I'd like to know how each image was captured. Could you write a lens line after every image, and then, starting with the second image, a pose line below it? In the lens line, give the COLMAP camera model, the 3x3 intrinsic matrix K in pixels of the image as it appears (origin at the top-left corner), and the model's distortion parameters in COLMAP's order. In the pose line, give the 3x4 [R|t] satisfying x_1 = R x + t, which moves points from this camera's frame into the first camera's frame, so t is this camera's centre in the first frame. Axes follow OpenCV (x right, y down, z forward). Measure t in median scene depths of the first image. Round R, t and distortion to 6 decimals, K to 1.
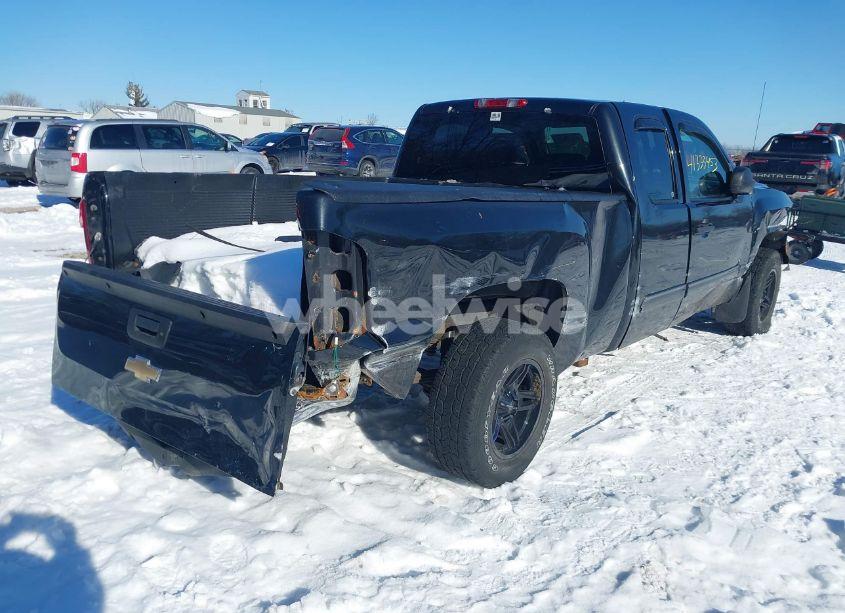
lens RADIAL K [[672.4, 0, 409.8], [0, 672.4, 301.1], [0, 0, 1]] dist [0.119740, -0.118772]
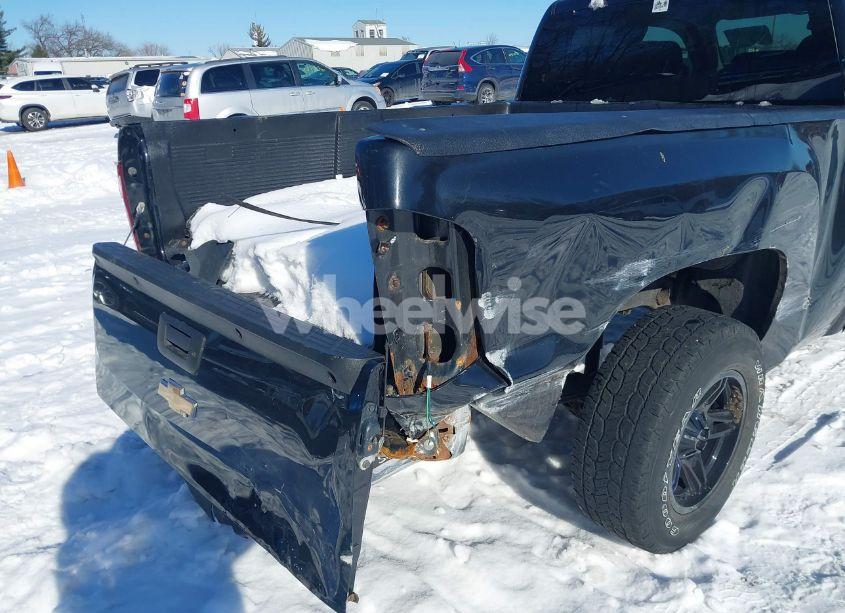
lens RADIAL K [[664.0, 0, 411.7], [0, 664.0, 310.1], [0, 0, 1]] dist [0.095295, -0.120231]
pose [[0.983679, -0.011411, -0.179572, -0.009503], [0.032495, 0.992844, 0.114916, -0.055977], [0.176976, -0.118876, 0.977010, 0.282386]]
